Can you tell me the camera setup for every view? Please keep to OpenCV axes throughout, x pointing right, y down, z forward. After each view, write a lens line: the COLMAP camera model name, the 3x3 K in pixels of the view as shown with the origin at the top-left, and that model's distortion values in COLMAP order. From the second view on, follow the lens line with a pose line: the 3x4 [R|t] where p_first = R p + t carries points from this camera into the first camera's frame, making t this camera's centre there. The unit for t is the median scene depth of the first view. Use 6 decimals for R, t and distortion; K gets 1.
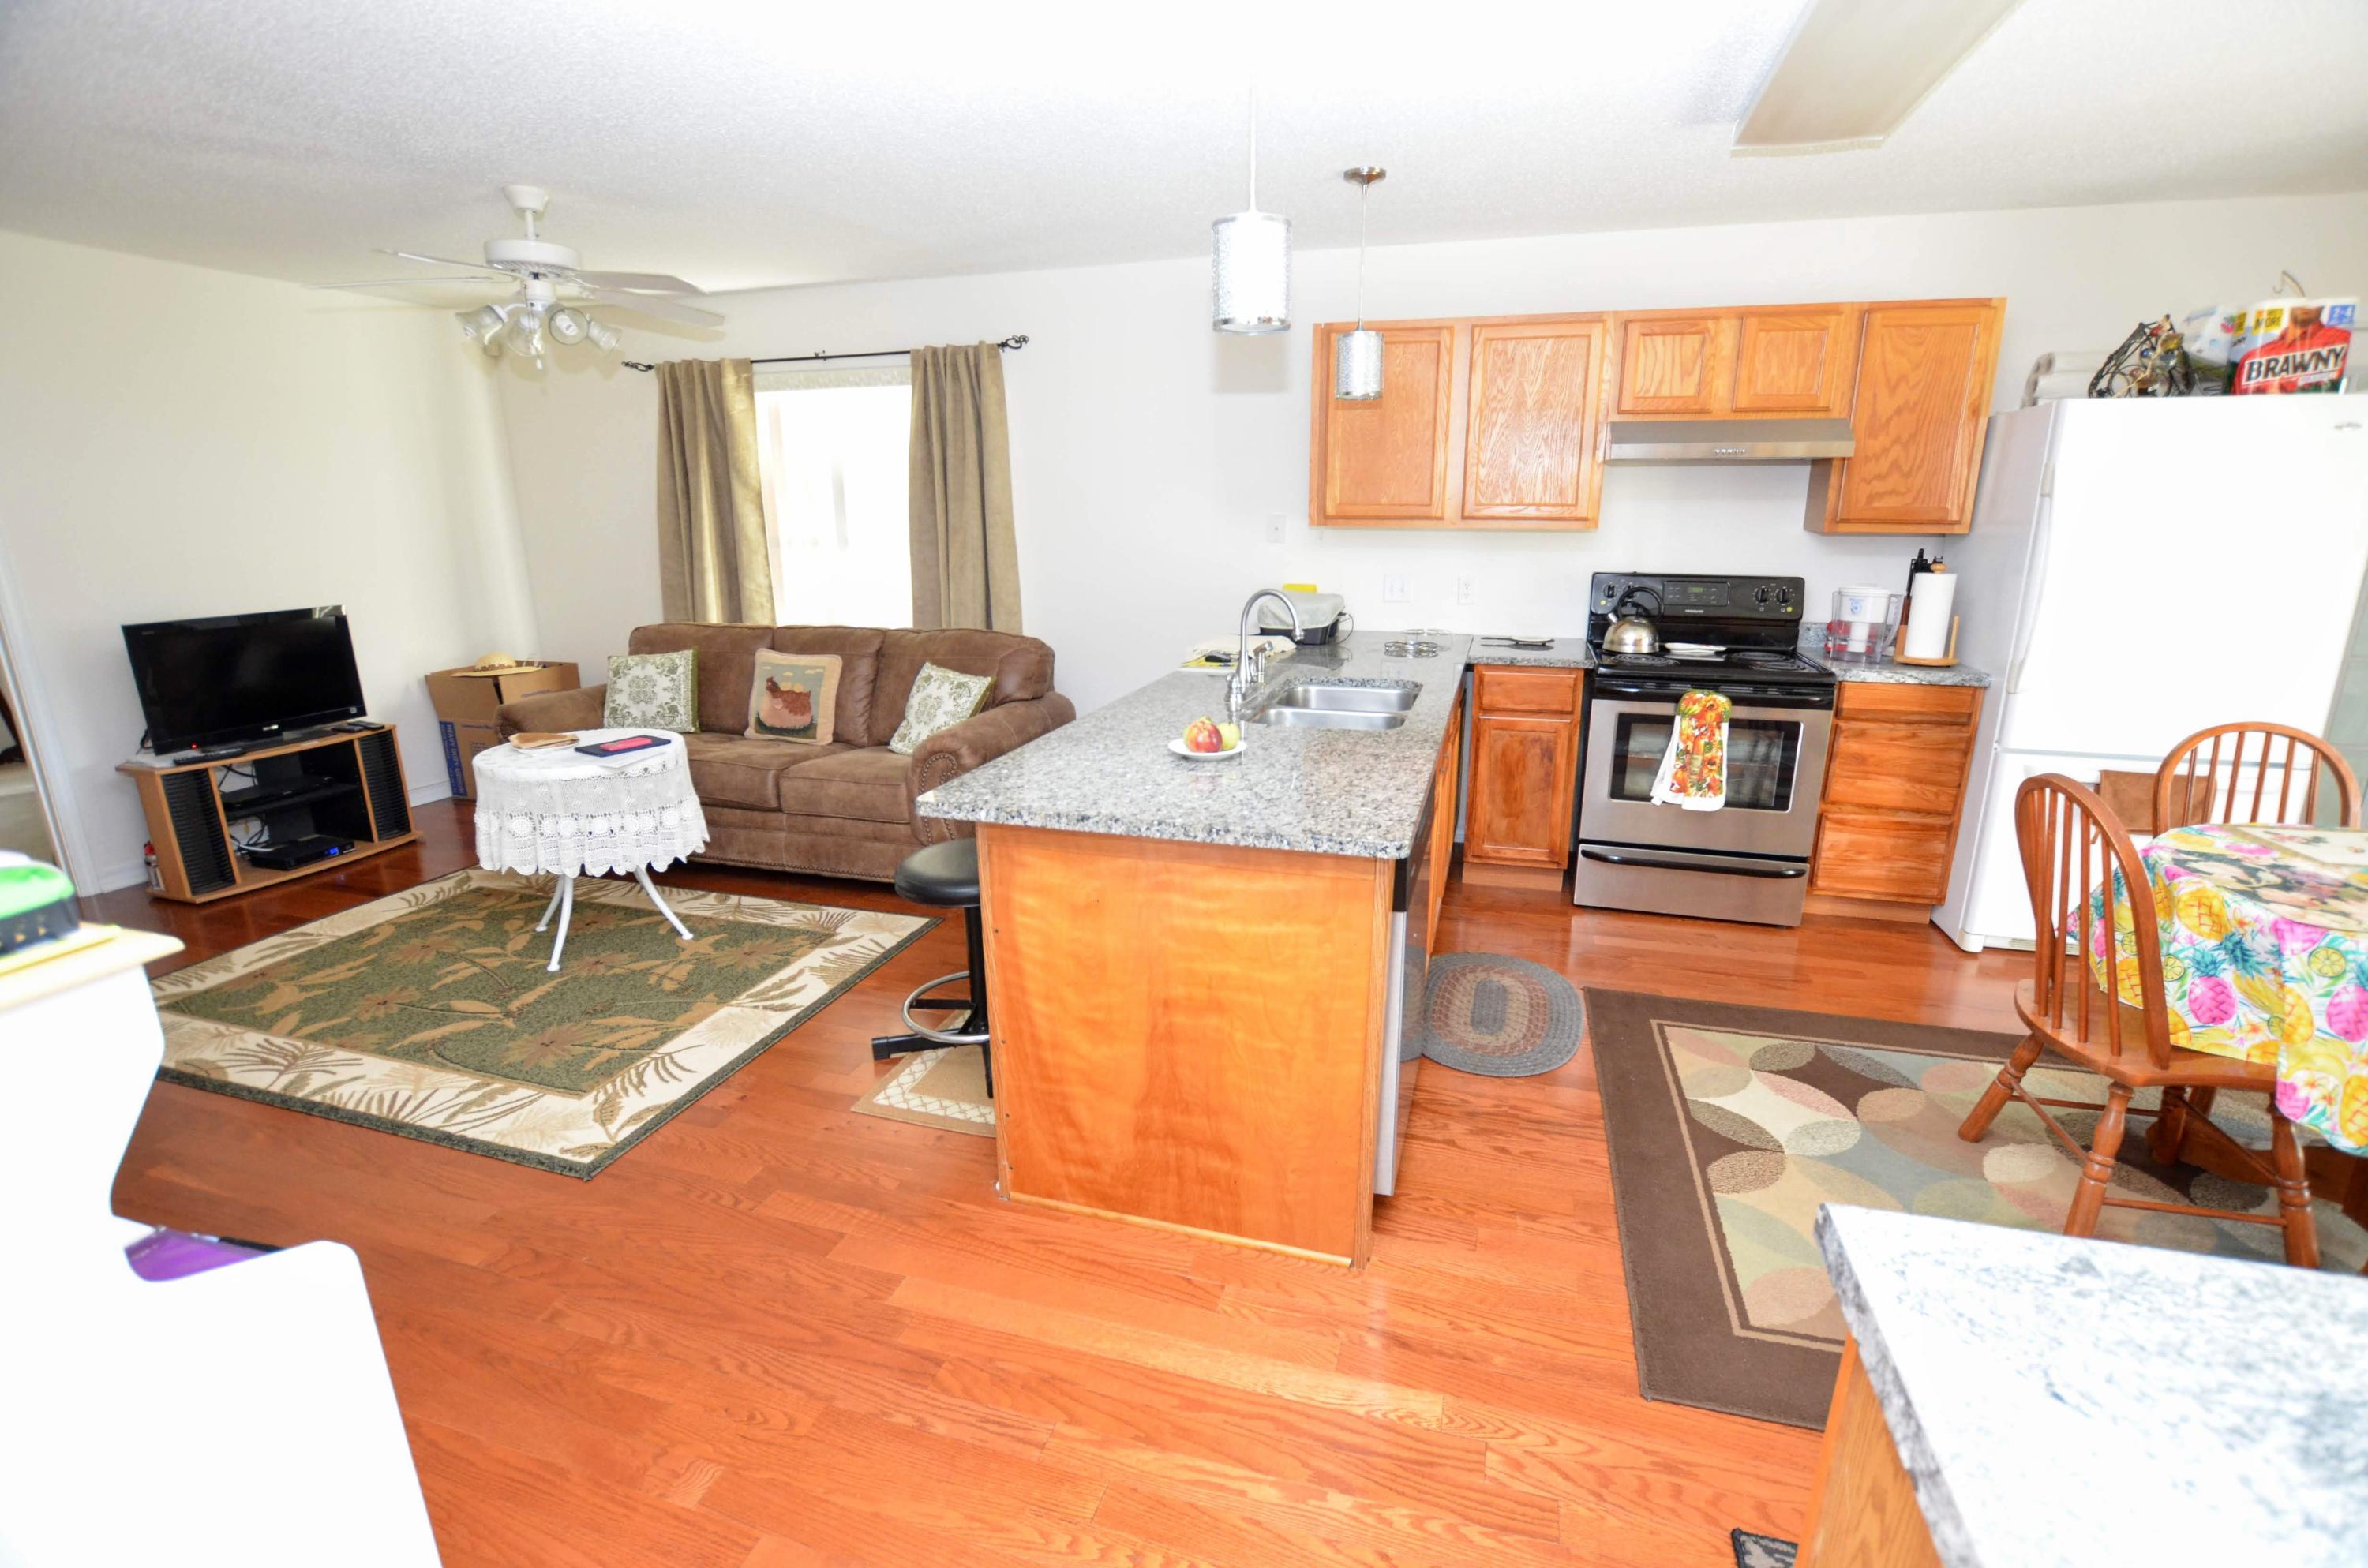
lens RADIAL K [[1040.1, 0, 1200.1], [0, 1040.1, 782.1], [0, 0, 1]] dist [-0.036413, 0.006375]
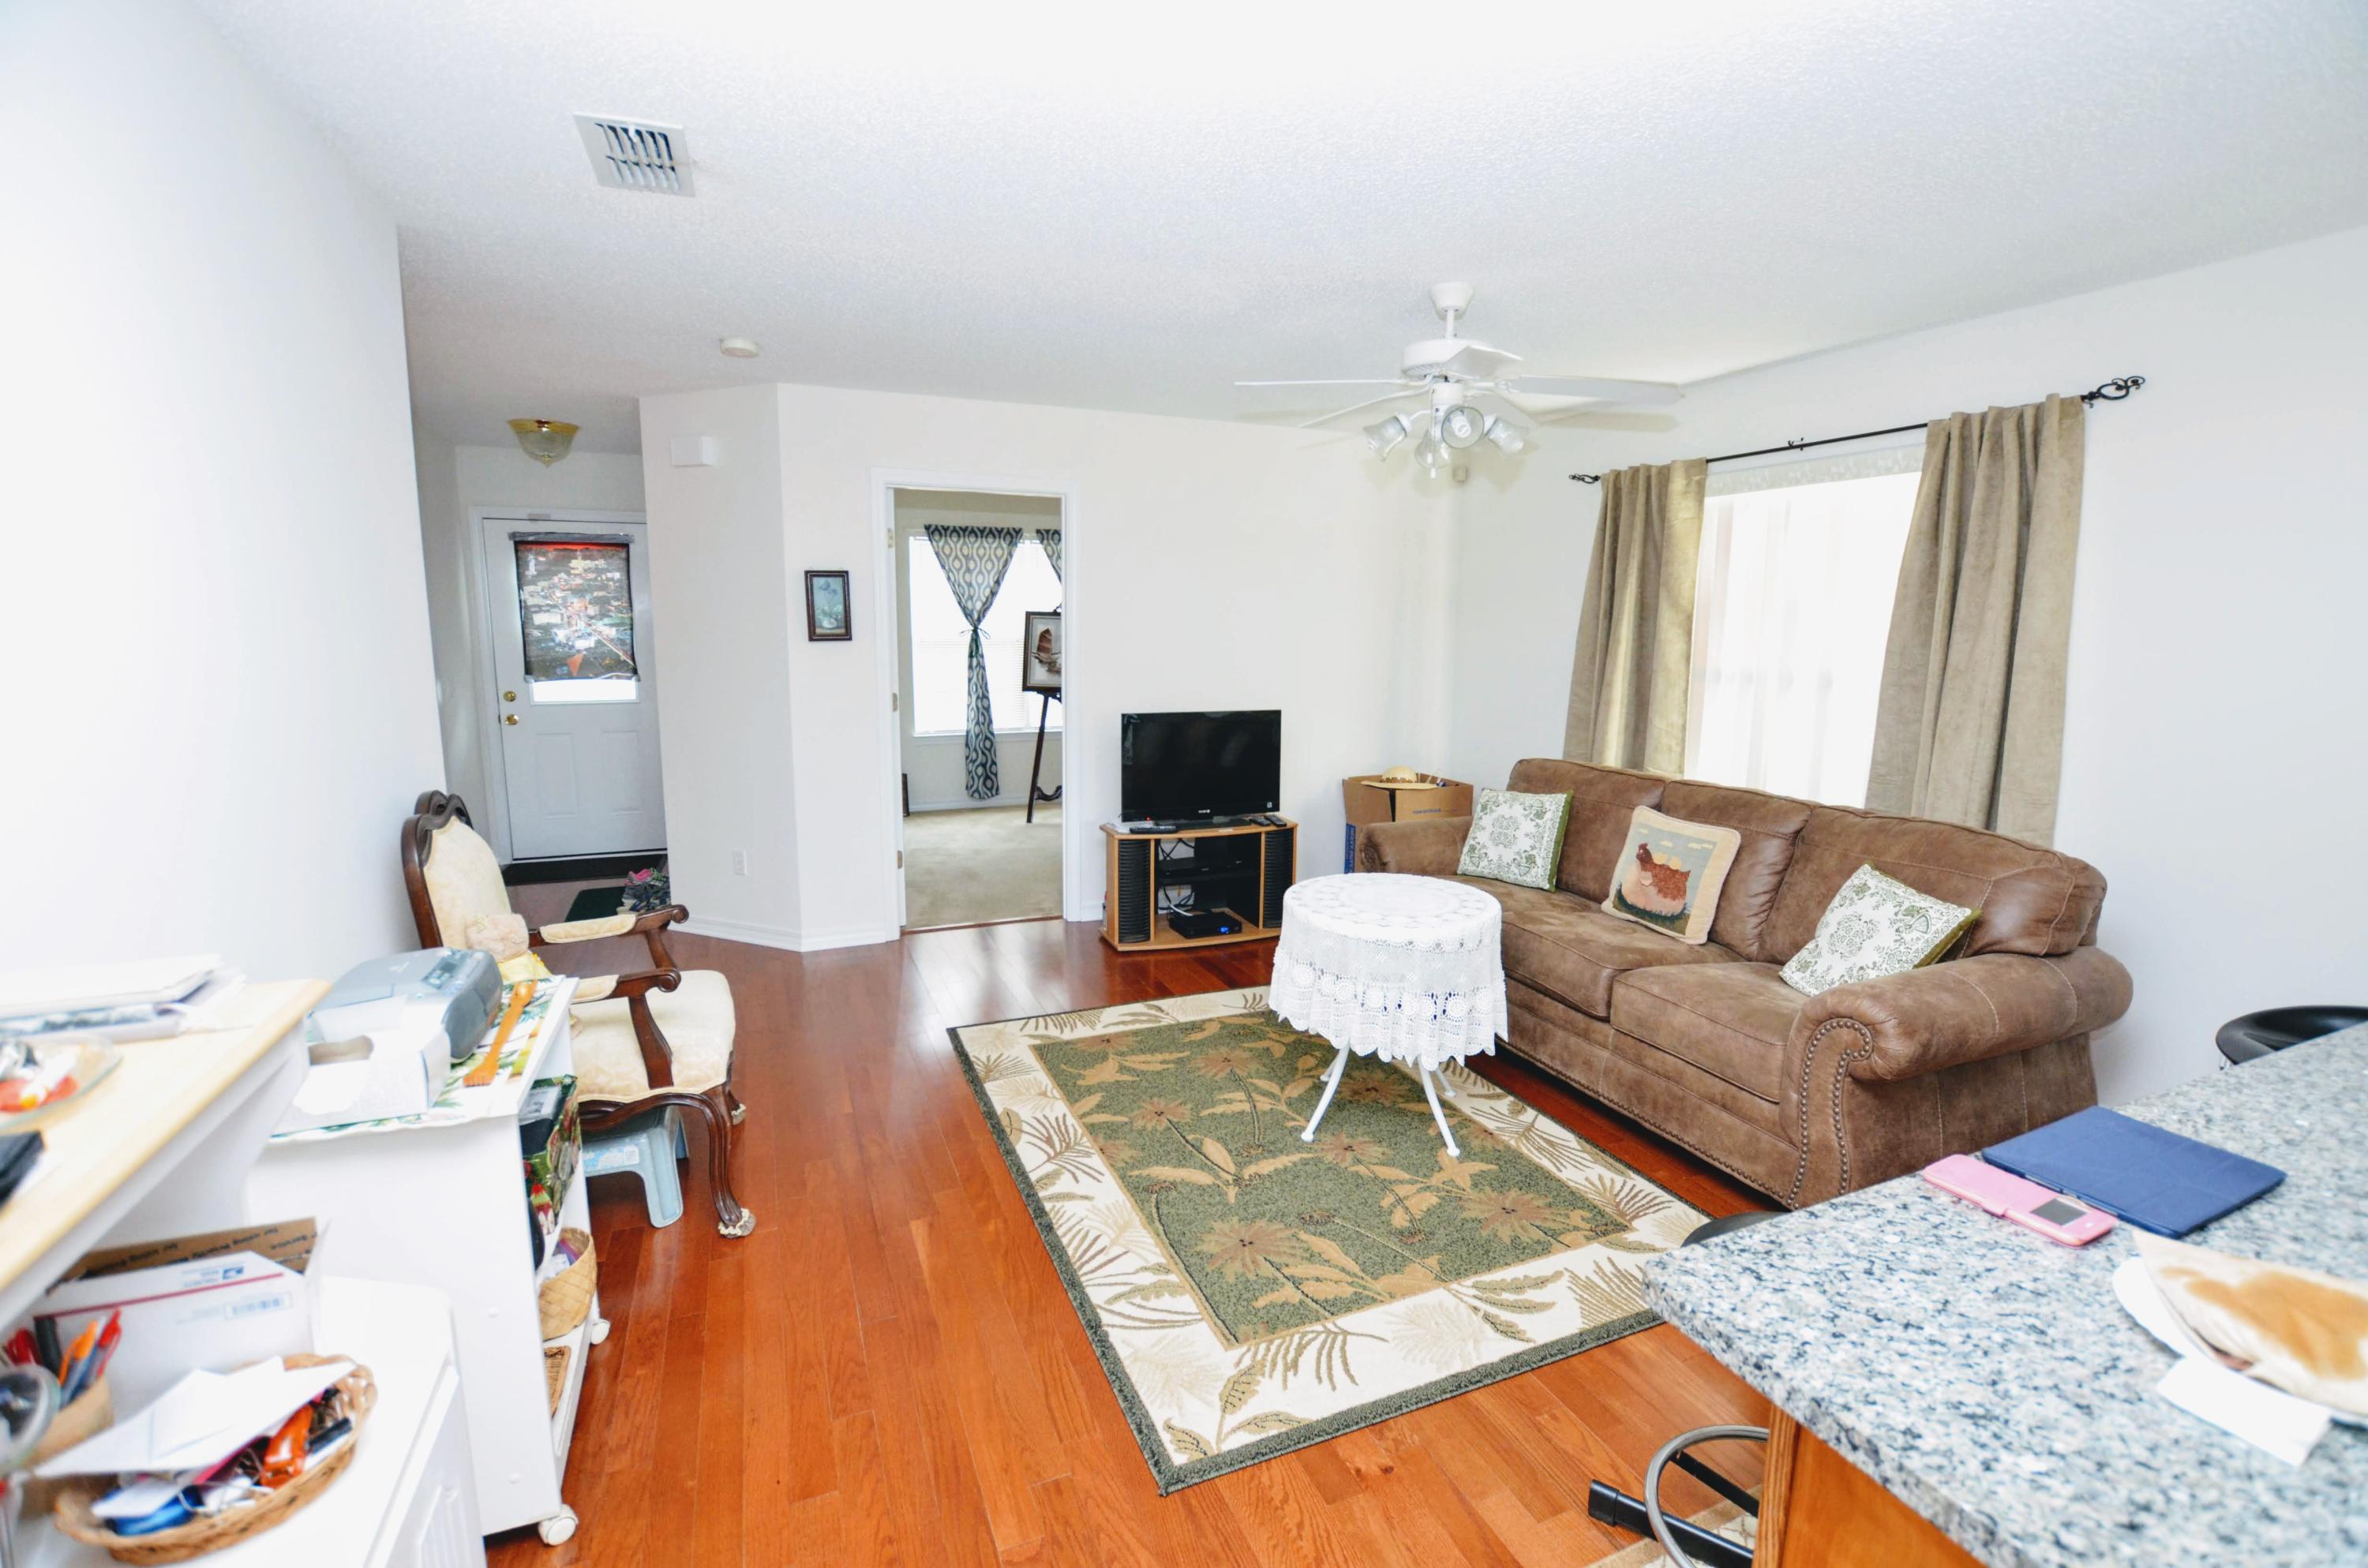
lens RADIAL K [[1037.0, 0, 1200.8], [0, 1037.0, 779.9], [0, 0, 1]] dist [-0.032571, 0.004572]
pose [[0.632795, 0.122773, -0.764524, -0.040507], [-0.208188, 0.977970, -0.015267, -0.082426], [0.745807, 0.168825, 0.644414, 0.284111]]
